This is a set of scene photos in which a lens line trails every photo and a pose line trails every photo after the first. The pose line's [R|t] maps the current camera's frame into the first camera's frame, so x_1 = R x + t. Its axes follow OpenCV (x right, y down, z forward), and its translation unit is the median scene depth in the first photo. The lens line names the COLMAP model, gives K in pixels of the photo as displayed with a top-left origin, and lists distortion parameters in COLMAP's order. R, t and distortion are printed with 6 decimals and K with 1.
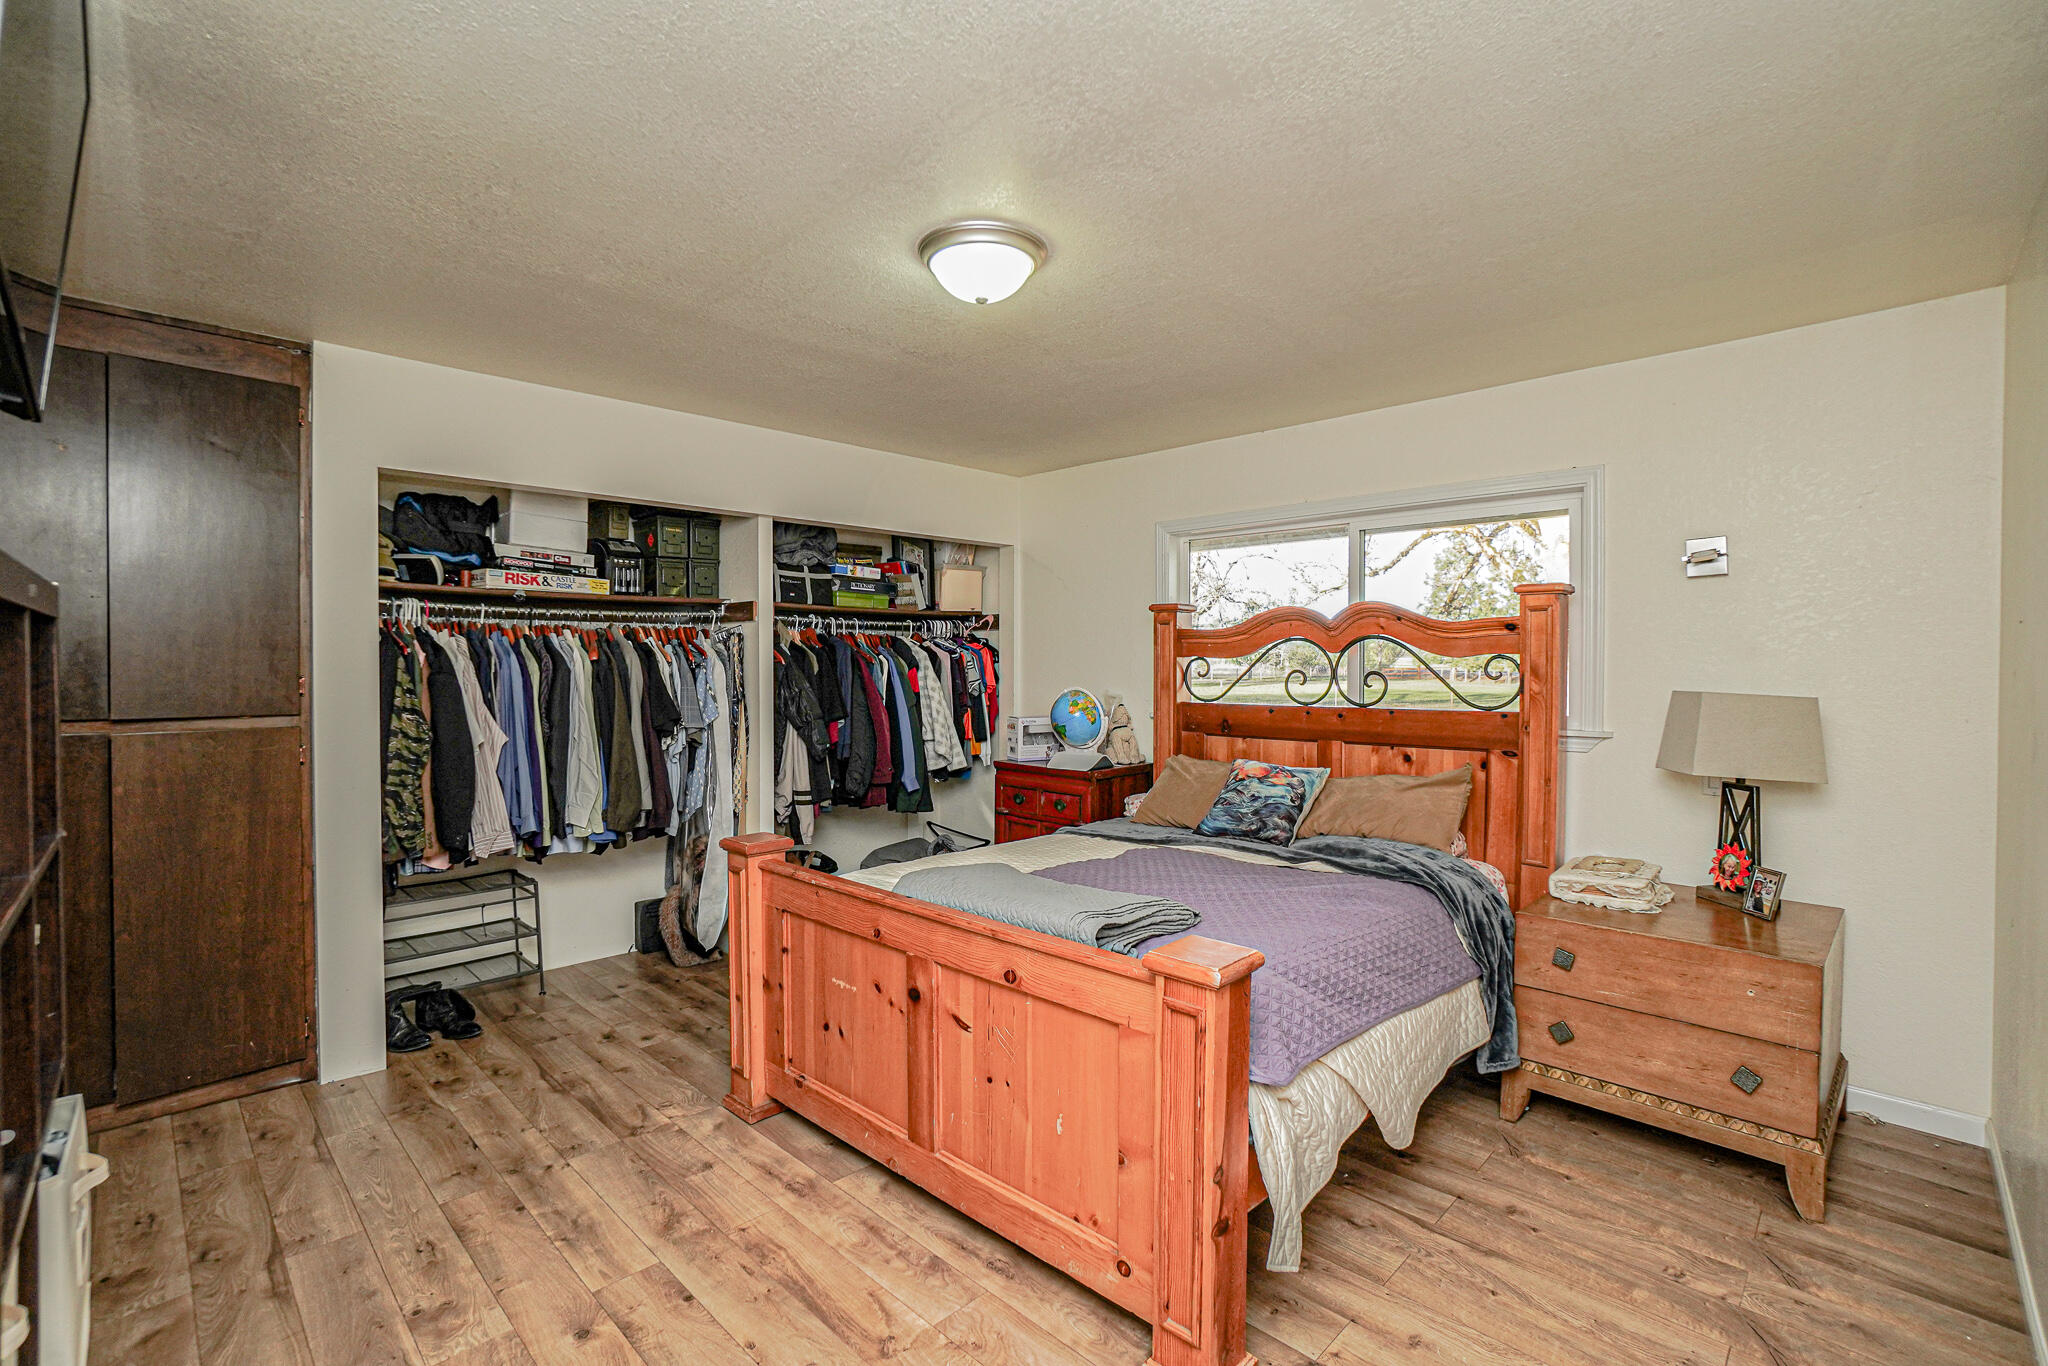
lens RADIAL K [[893.8, 0, 1030.5], [0, 893.8, 675.8], [0, 0, 1]] dist [-0.027816, 0.000749]
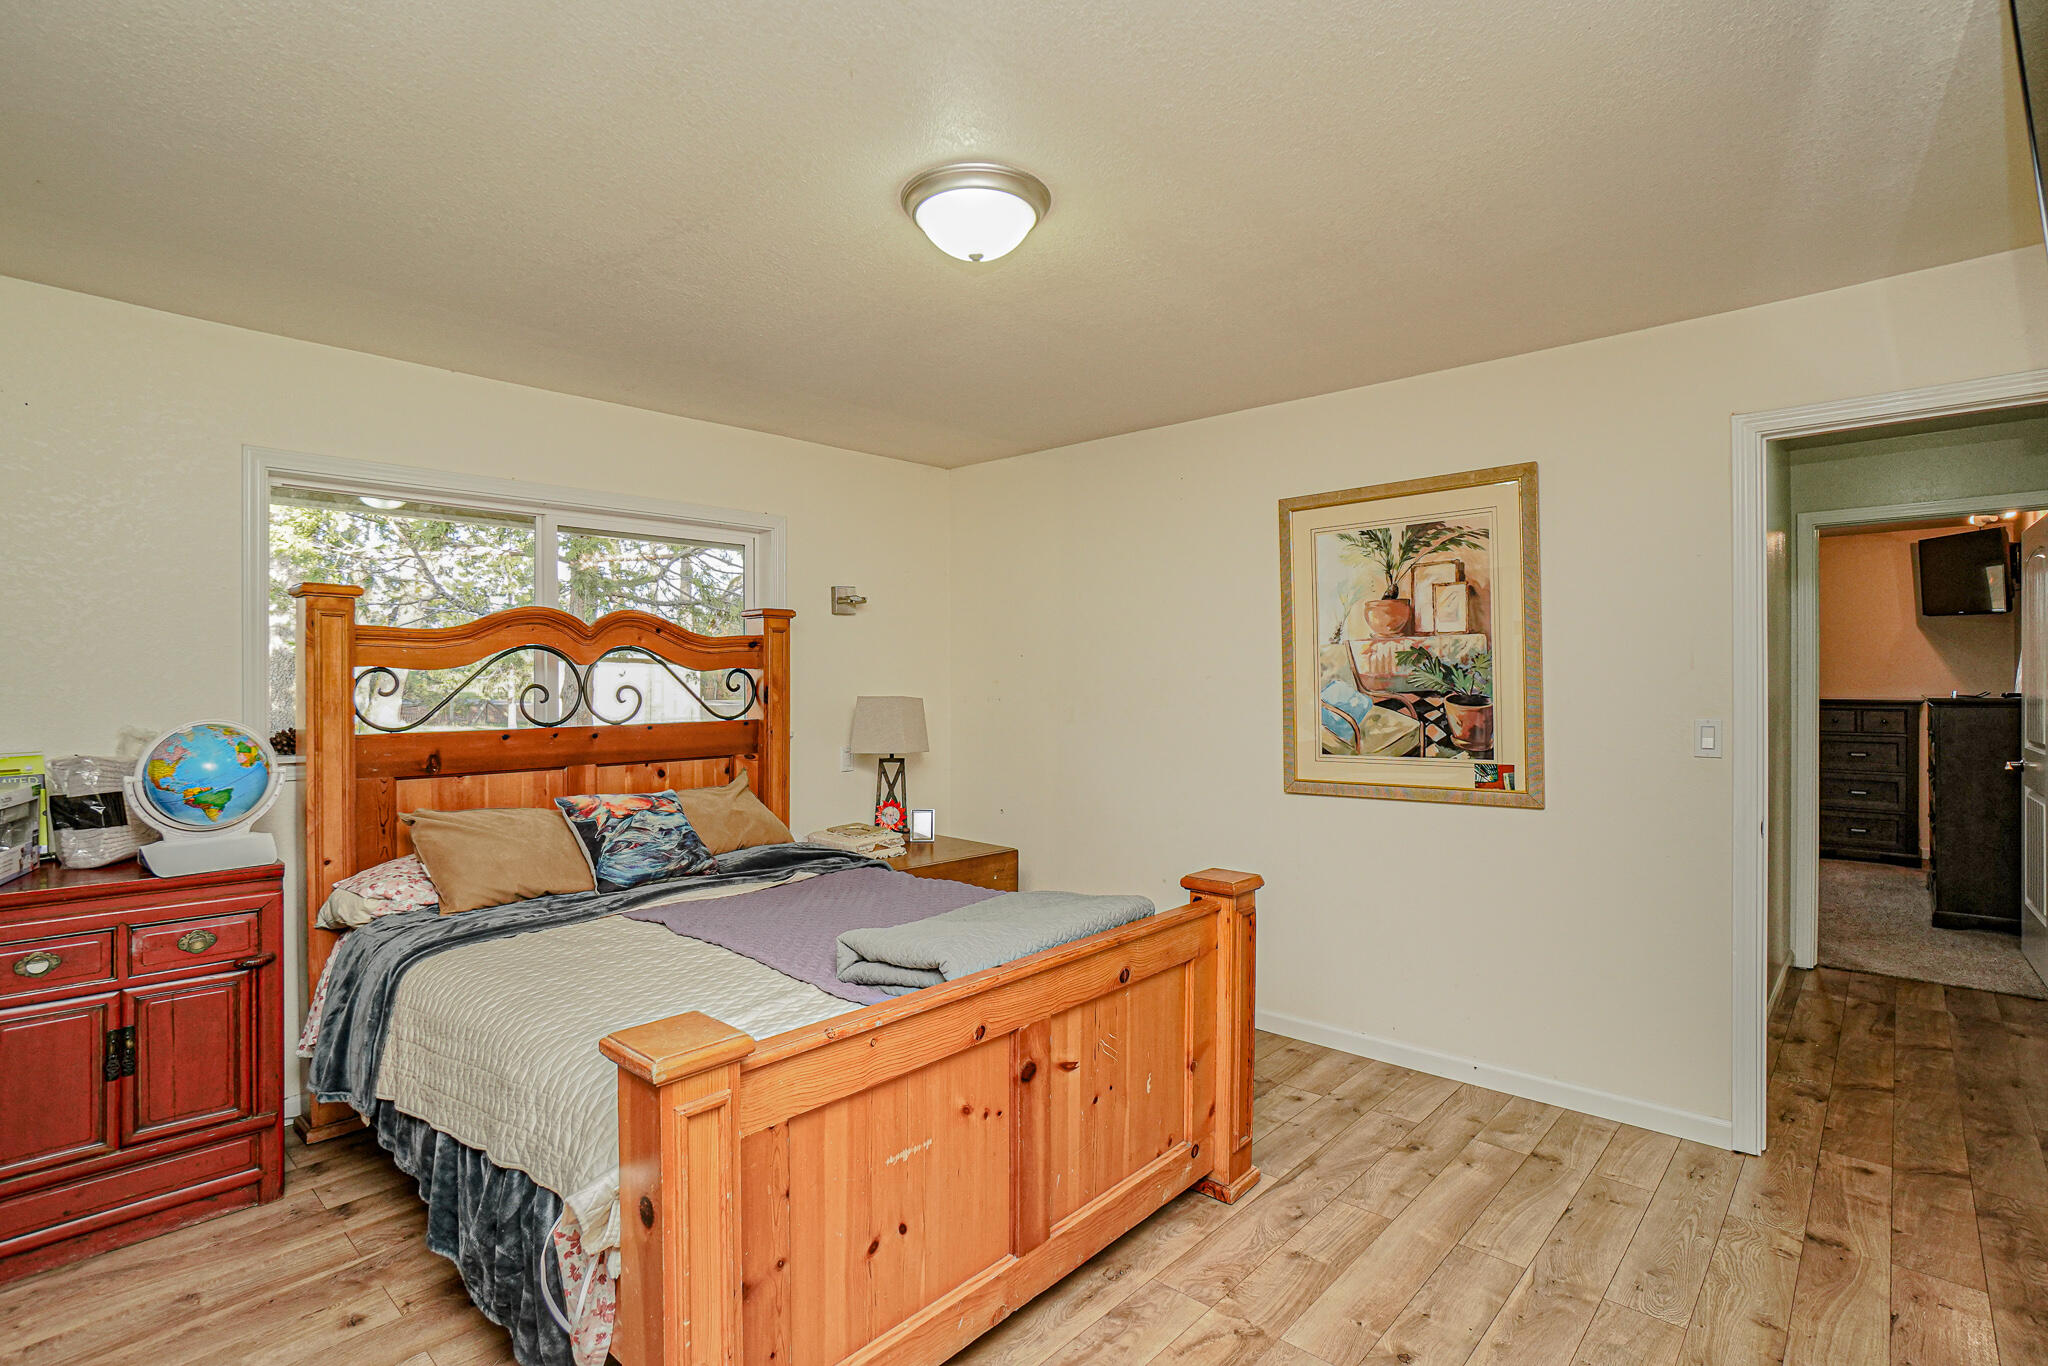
lens RADIAL K [[919.2, 0, 1029.6], [0, 919.2, 681.0], [0, 0, 1]] dist [-0.020669, -0.000124]
pose [[0.017000, -0.002723, 0.999852, -0.708934], [0.014651, 0.999890, 0.002474, -0.007274], [-0.999748, 0.014607, 0.017038, 0.704878]]
